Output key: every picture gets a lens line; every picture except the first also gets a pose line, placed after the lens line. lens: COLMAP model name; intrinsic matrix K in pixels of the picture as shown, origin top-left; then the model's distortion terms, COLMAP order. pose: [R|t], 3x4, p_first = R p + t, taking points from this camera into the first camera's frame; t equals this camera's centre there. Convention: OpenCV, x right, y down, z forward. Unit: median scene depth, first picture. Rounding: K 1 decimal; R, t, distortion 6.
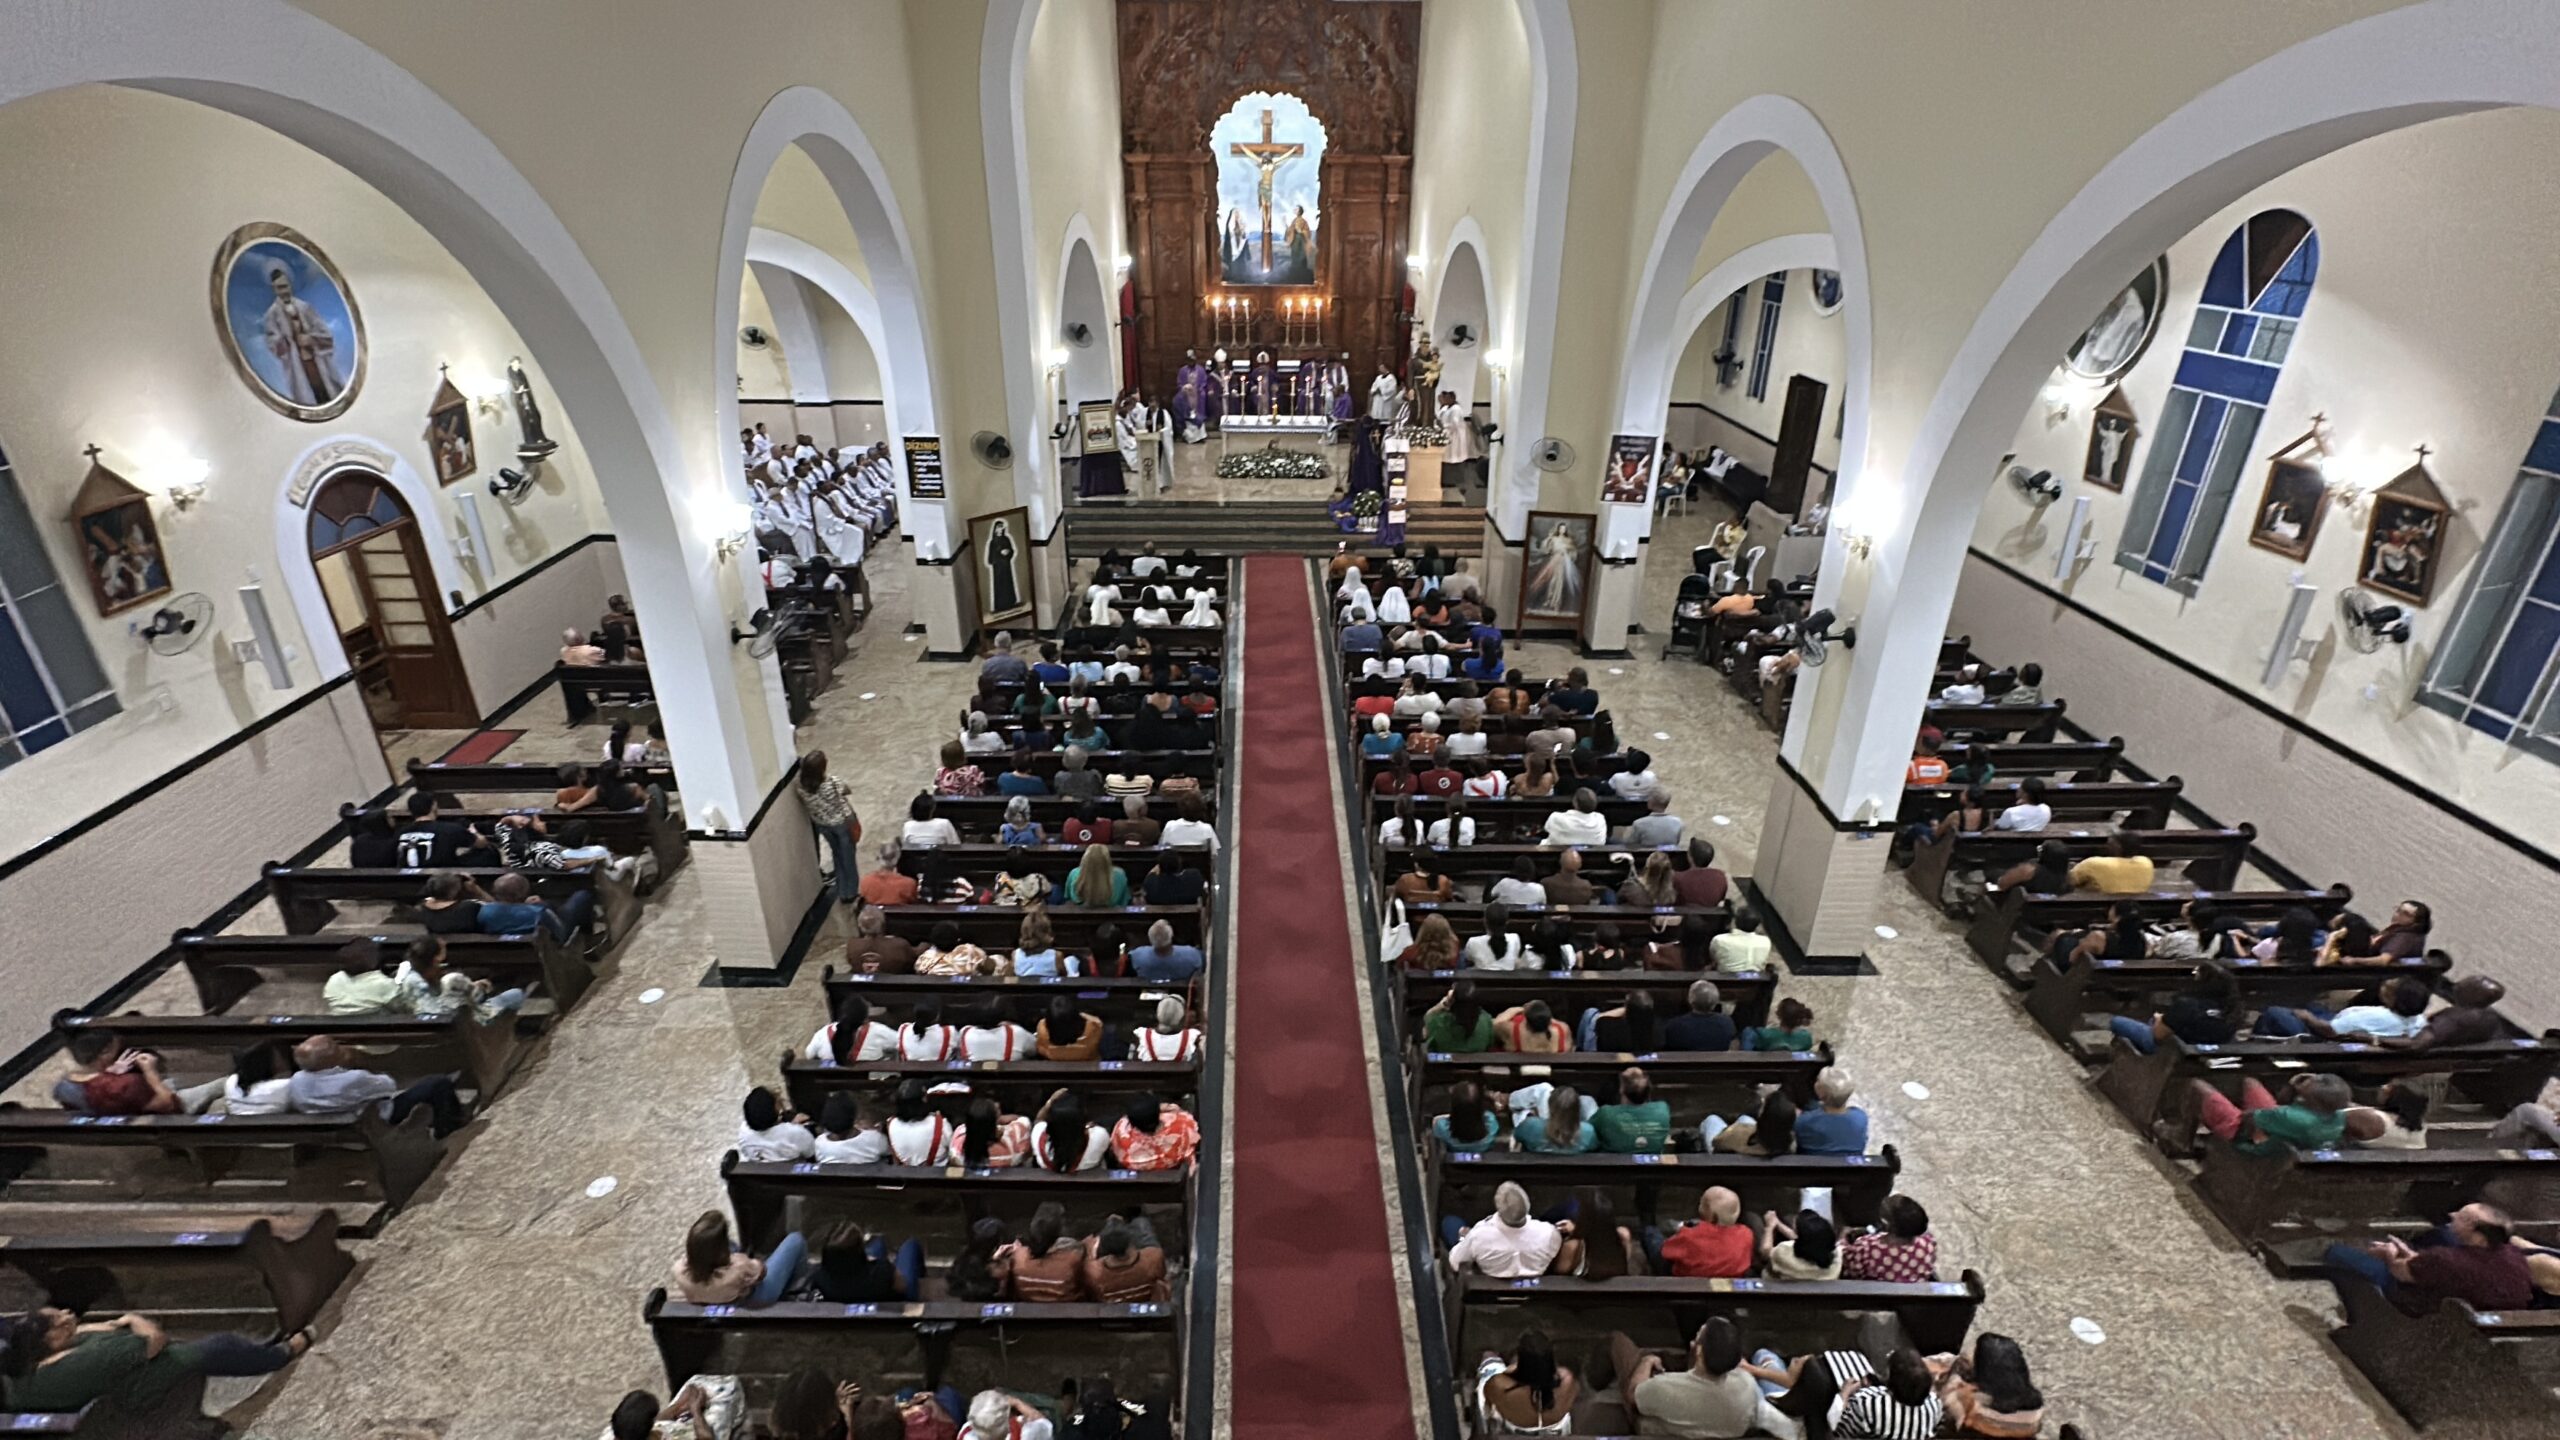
lens RADIAL K [[1186.3, 0, 1280.0], [0, 1186.3, 720.0], [0, 0, 1]] dist [0.001141, 0.000066]
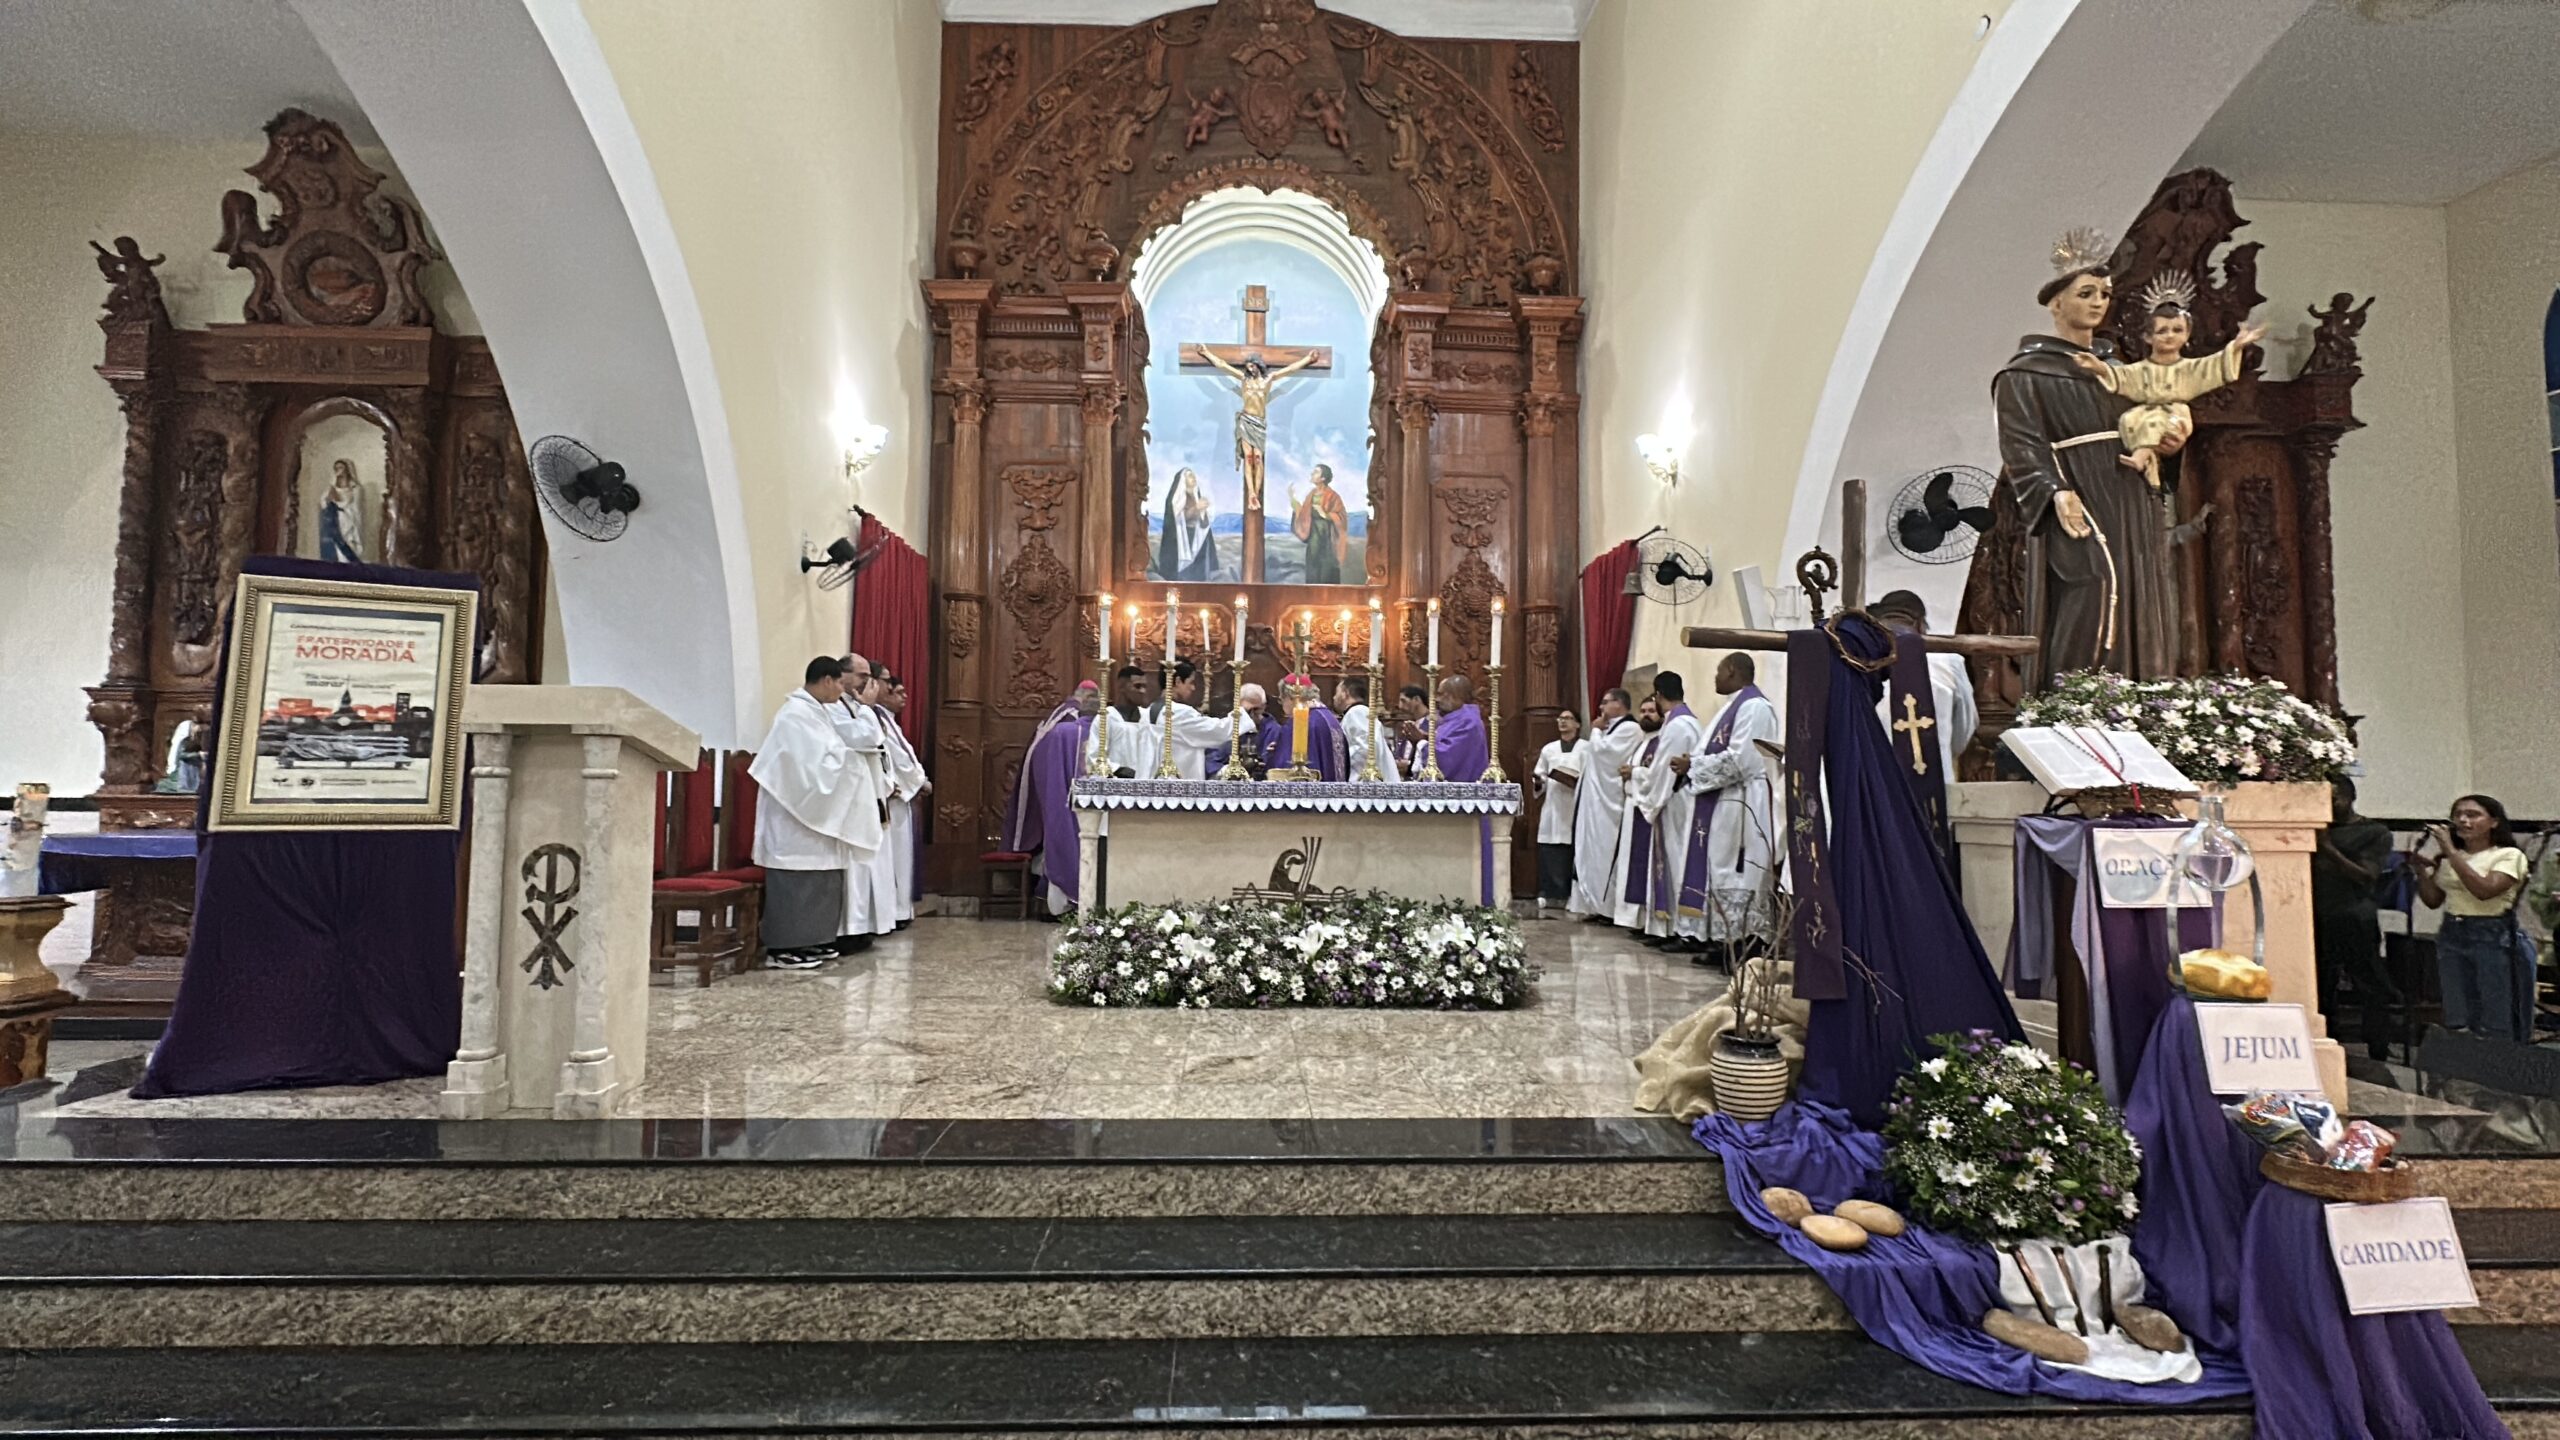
lens RADIAL K [[1186.3, 0, 1280.0], [0, 1186.3, 720.0], [0, 0, 1]] dist [0.001141, 0.000066]
pose [[0.999724, 0.002651, 0.023332, -0.012368], [0.008794, 0.879031, -0.476683, -0.126570], [-0.021773, 0.476757, 0.878765, 0.679474]]
